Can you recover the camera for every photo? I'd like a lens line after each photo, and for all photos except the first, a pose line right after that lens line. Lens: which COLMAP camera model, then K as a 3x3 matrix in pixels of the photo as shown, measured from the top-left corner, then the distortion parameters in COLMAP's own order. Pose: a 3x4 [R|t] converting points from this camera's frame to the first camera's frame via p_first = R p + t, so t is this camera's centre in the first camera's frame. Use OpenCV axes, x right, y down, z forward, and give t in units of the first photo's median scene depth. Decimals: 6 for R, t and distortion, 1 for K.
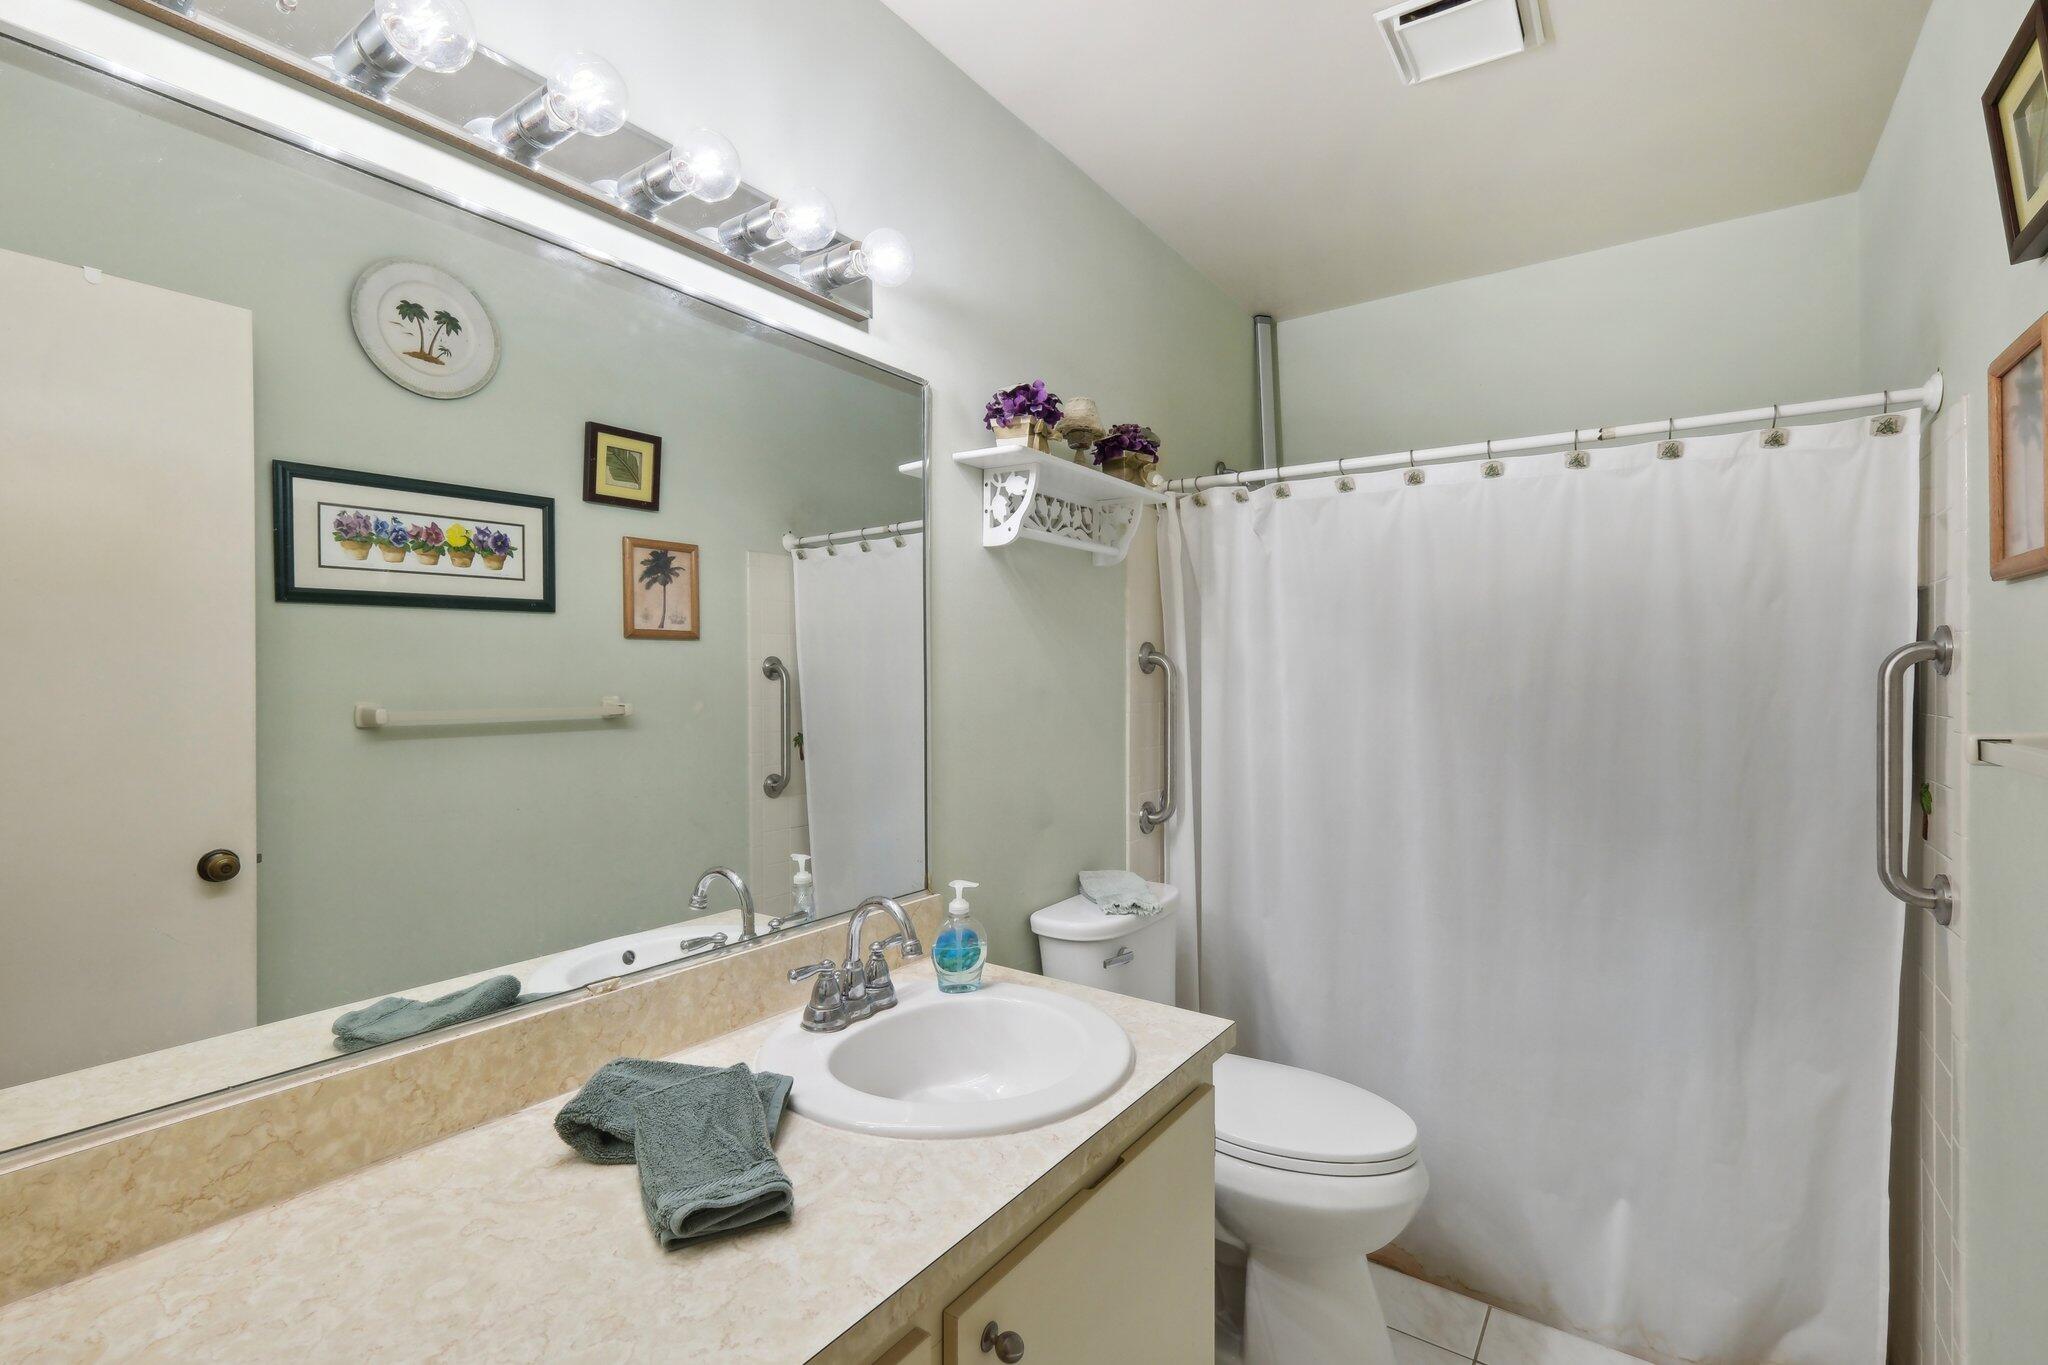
lens RADIAL K [[937.8, 0, 1026.7], [0, 937.8, 681.2], [0, 0, 1]] dist [0.001476, -0.001736]
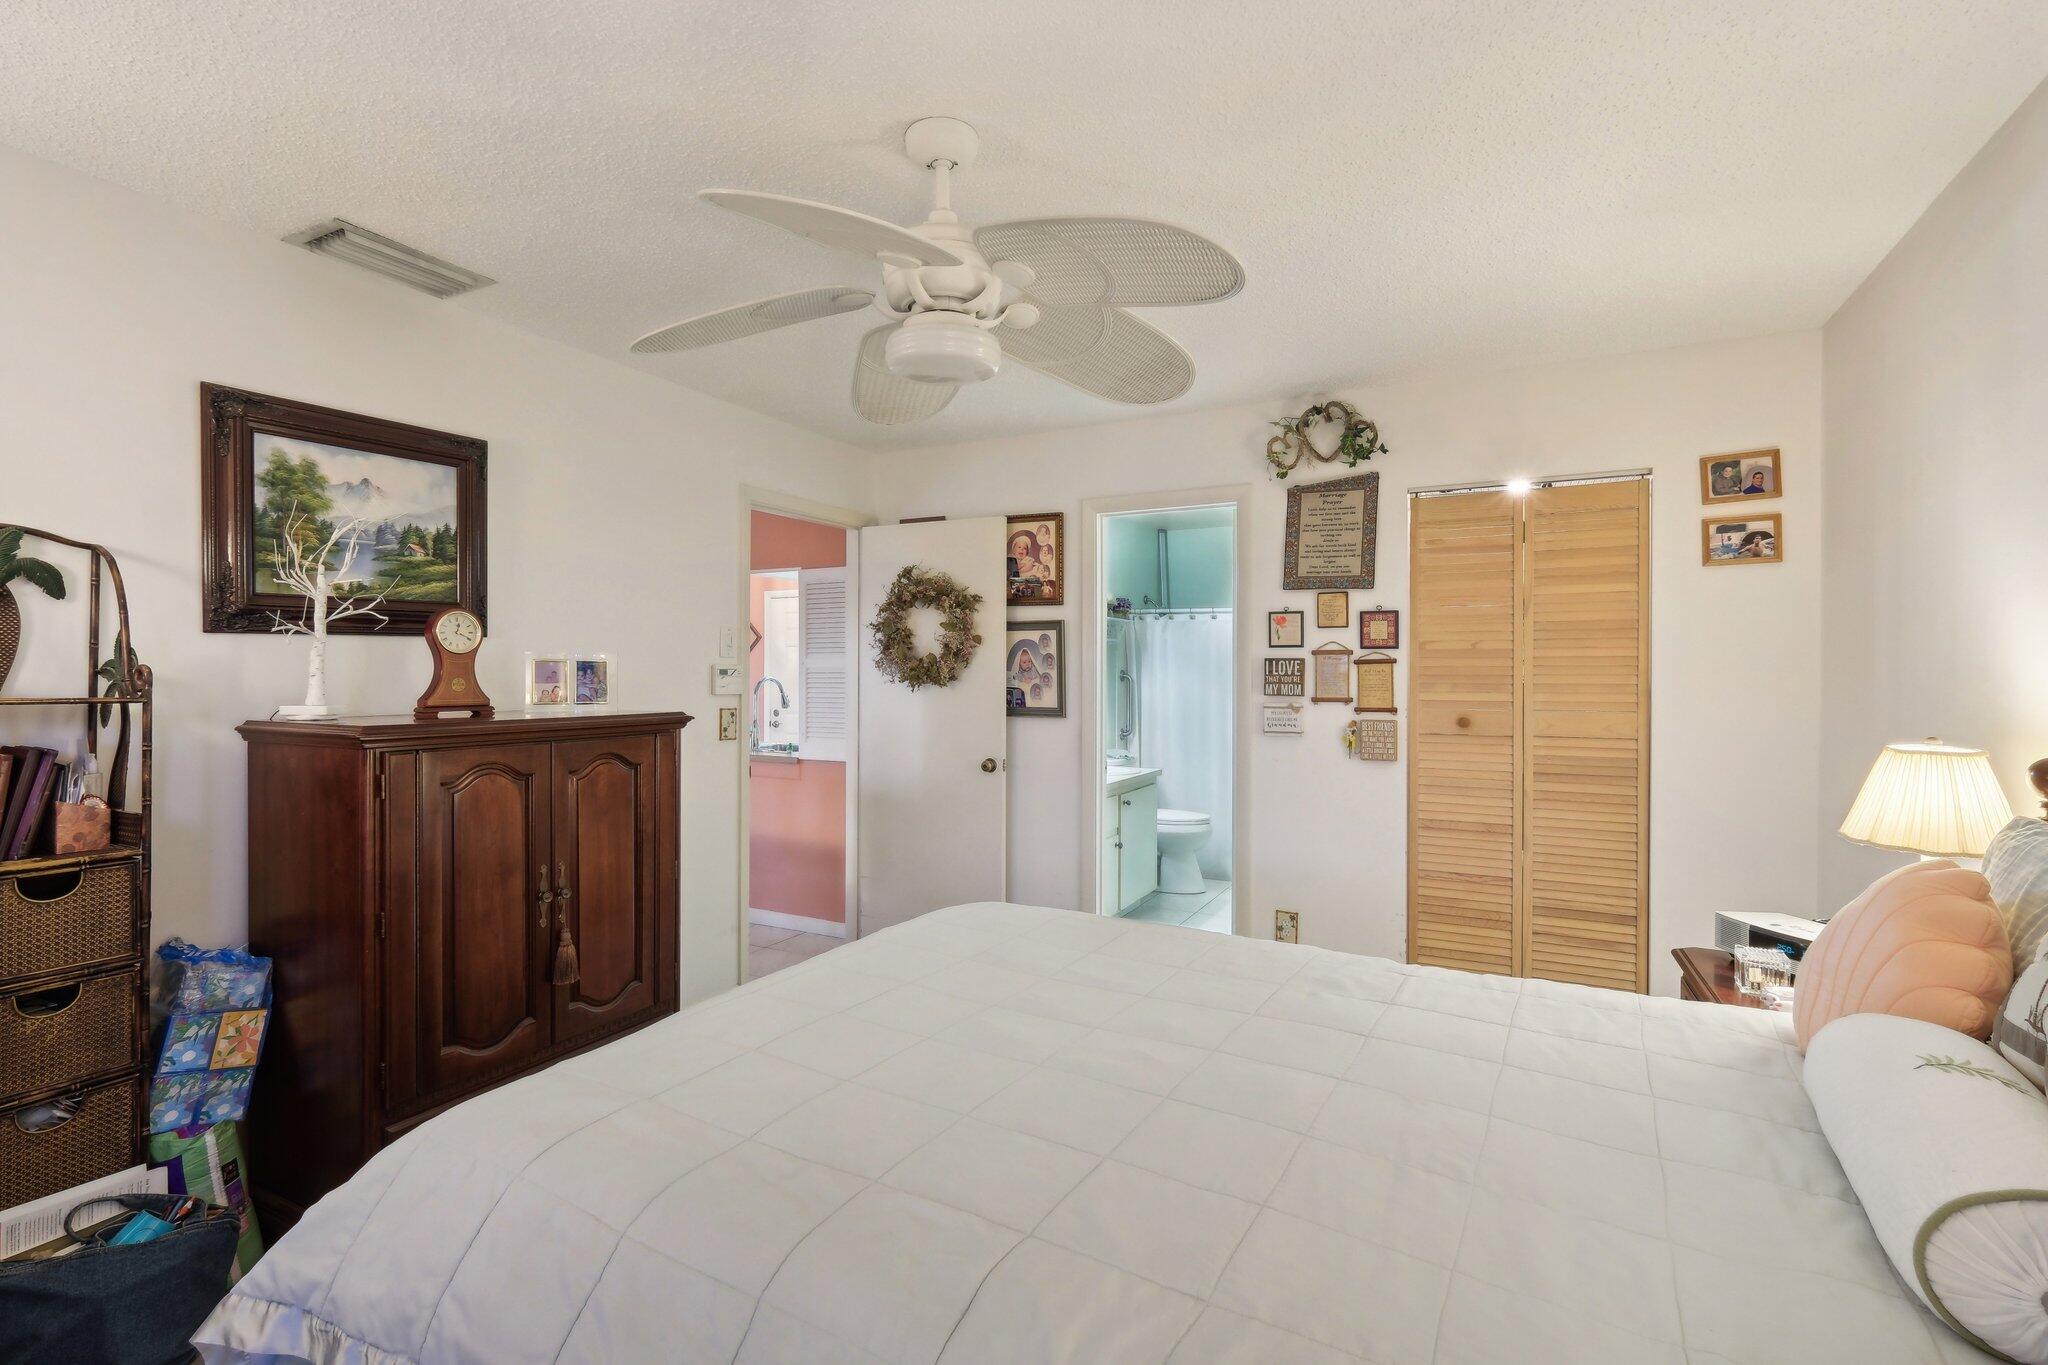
lens RADIAL K [[937.8, 0, 1022.3], [0, 937.8, 680.2], [0, 0, 1]] dist [0.001476, -0.001736]
pose [[0.991907, -0.000330, 0.126968, -0.522335], [0.000622, 0.999997, -0.002262, -0.005443], [-0.126967, 0.002323, 0.991904, -1.715518]]
